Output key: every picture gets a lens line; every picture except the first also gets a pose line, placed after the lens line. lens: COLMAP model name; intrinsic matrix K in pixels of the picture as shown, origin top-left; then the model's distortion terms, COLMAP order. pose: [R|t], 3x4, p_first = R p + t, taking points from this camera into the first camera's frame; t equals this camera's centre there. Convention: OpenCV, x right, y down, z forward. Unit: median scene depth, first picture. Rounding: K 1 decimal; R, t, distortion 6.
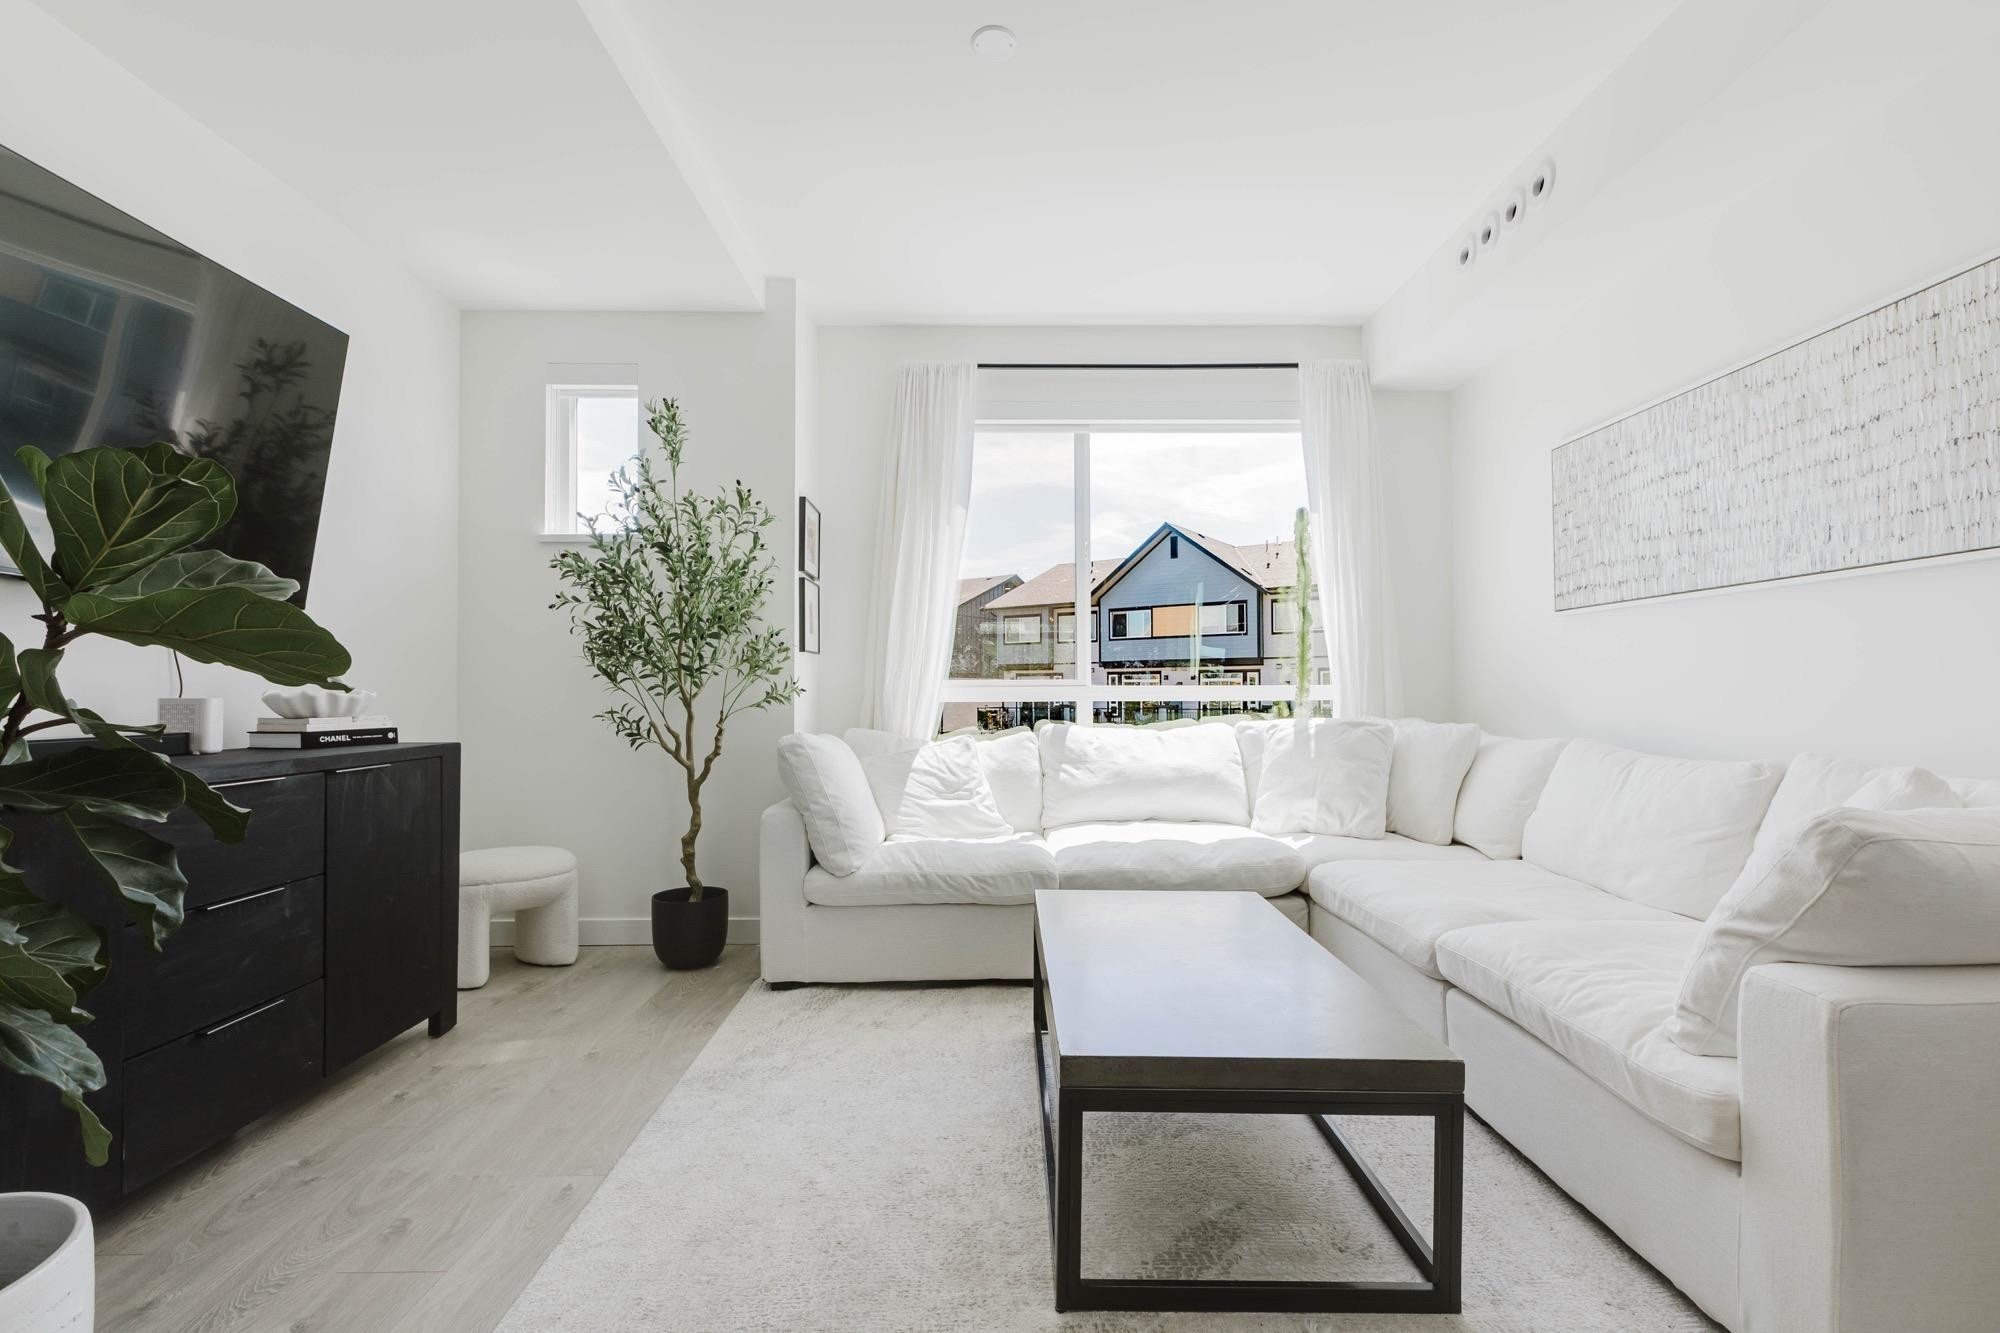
lens RADIAL K [[893.6, 0, 1001.8], [0, 893.6, 676.4], [0, 0, 1]] dist [0.001737, -0.000232]
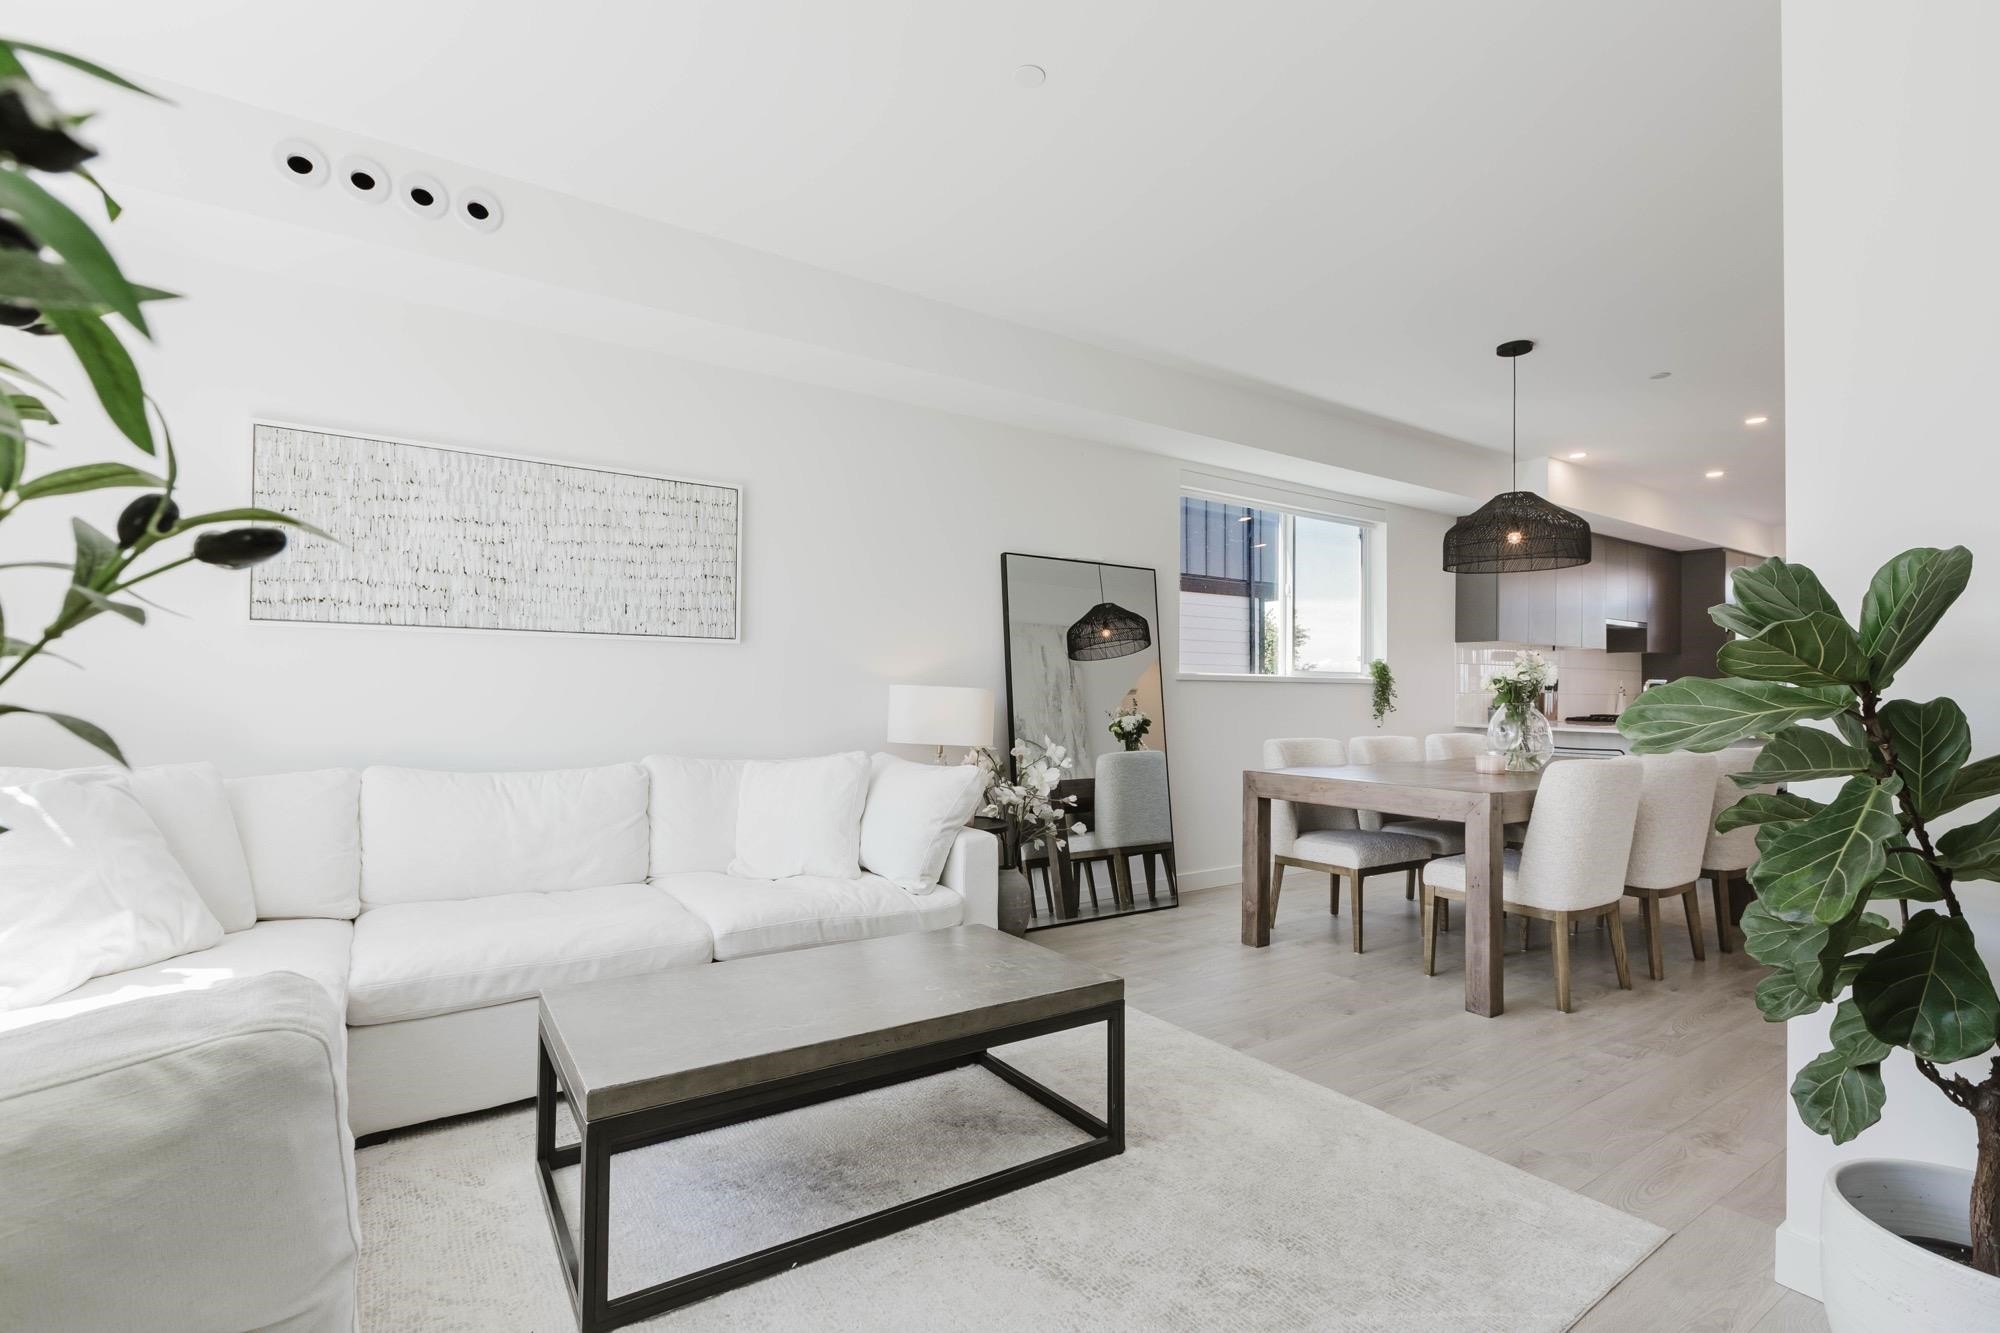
lens RADIAL K [[912.2, 0, 1007.2], [0, 912.2, 675.6], [0, 0, 1]] dist [0.001951, 0.000529]
pose [[-0.555203, 0.009667, 0.831659, -0.507429], [-0.025515, 0.999264, -0.028648, -0.014659], [-0.831323, -0.037125, -0.554548, 0.941596]]
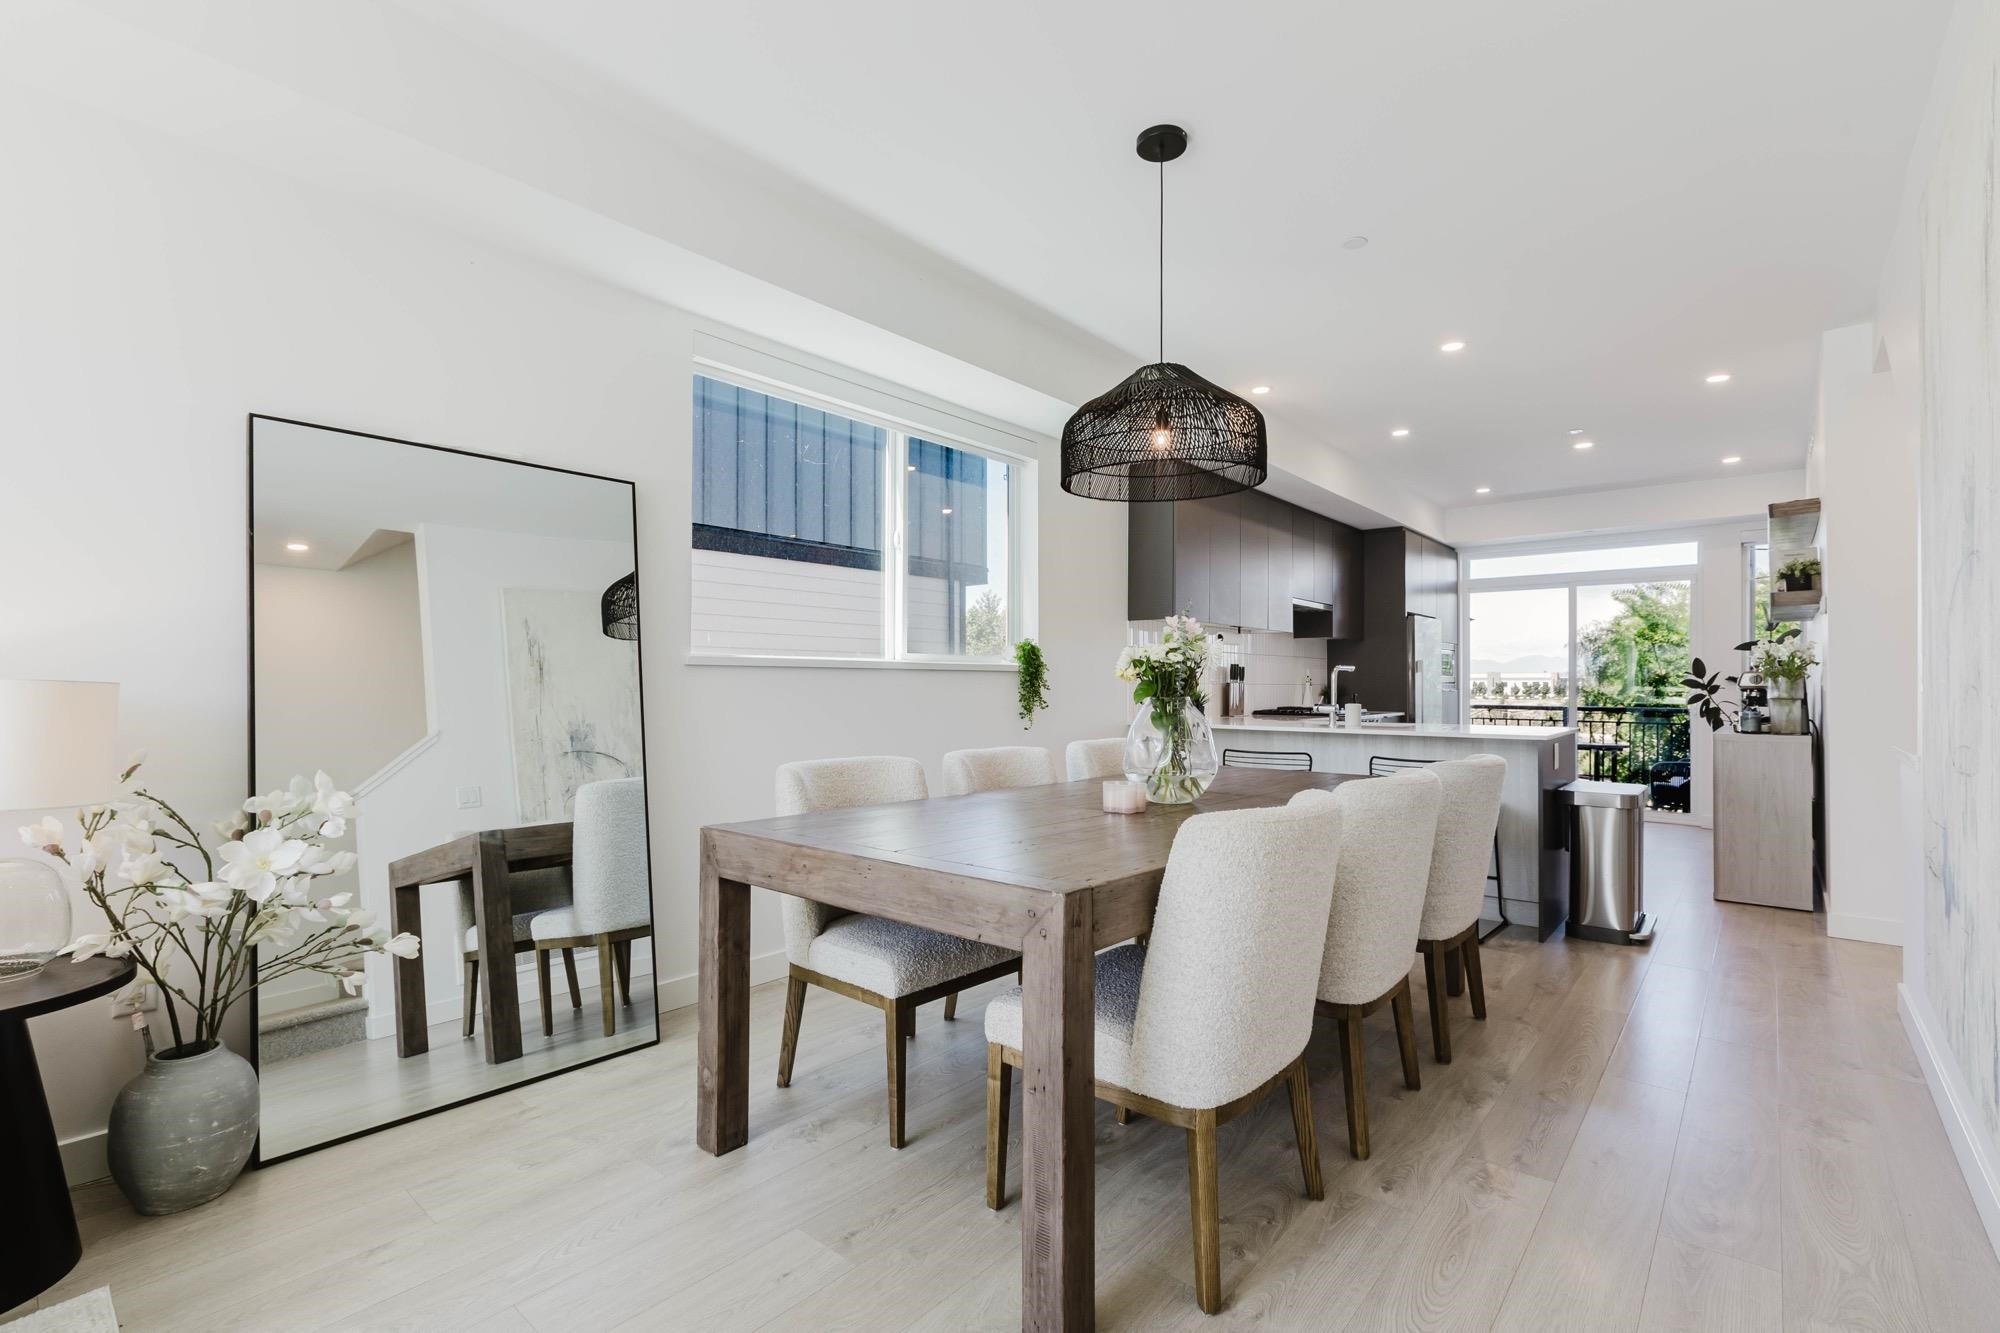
lens RADIAL K [[897.1, 0, 1005.7], [0, 897.1, 678.7], [0, 0, 1]] dist [0.000905, 0.000720]
pose [[-0.755464, 0.004750, 0.655173, -0.244445], [-0.014518, 0.999607, -0.023987, -0.027083], [-0.655029, -0.027633, -0.755098, 0.304738]]
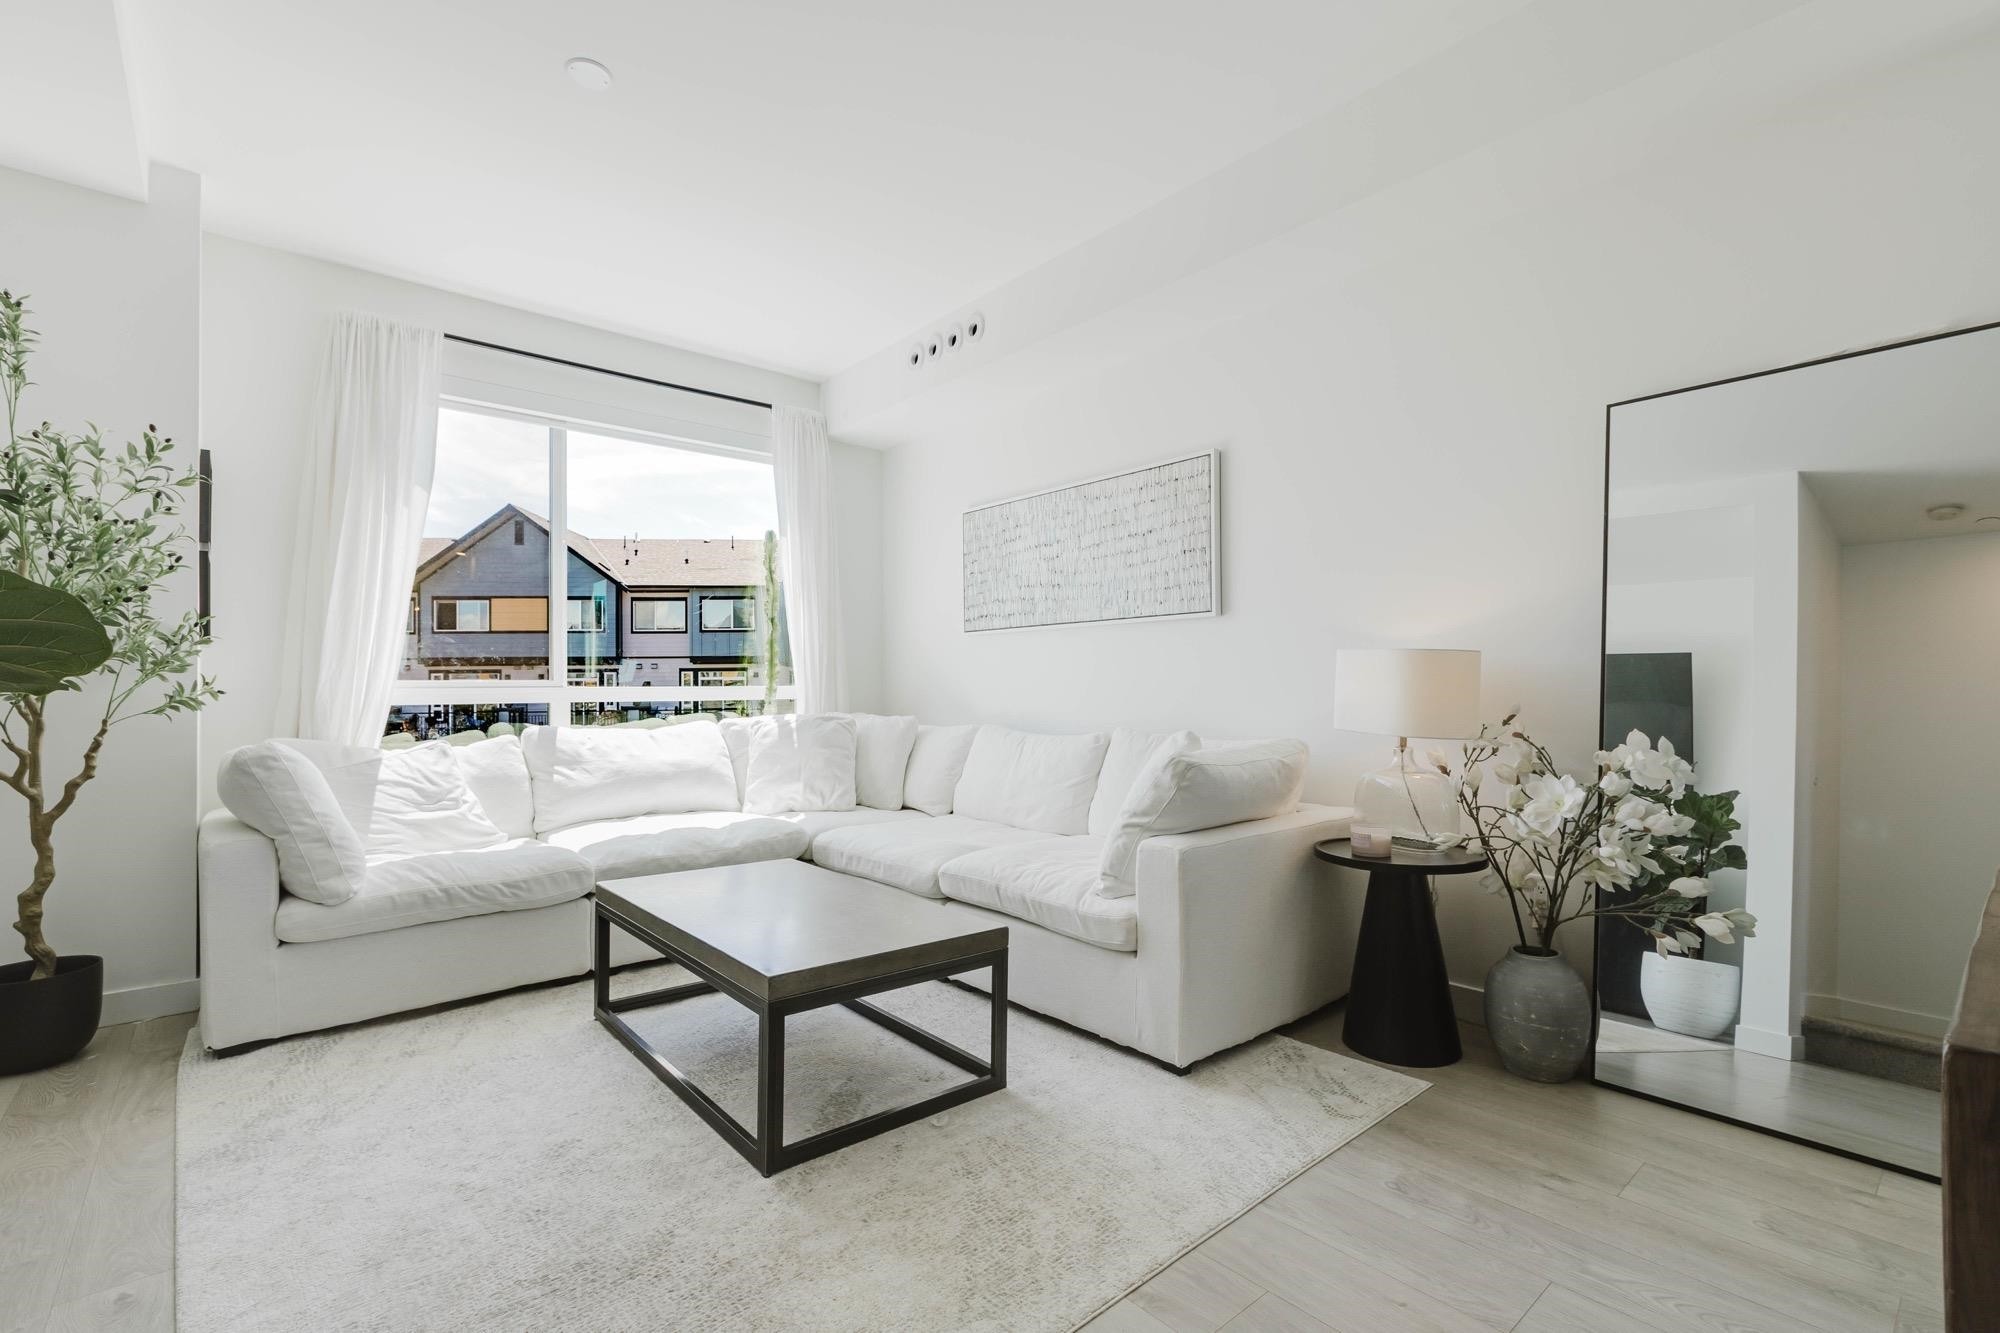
lens RADIAL K [[897.1, 0, 1005.7], [0, 897.1, 678.7], [0, 0, 1]] dist [0.000905, 0.000720]
pose [[0.760530, 0.006032, 0.649275, -0.237464], [-0.007448, 0.999972, -0.000566, -0.001652], [-0.649260, -0.004405, 0.760554, -0.089173]]
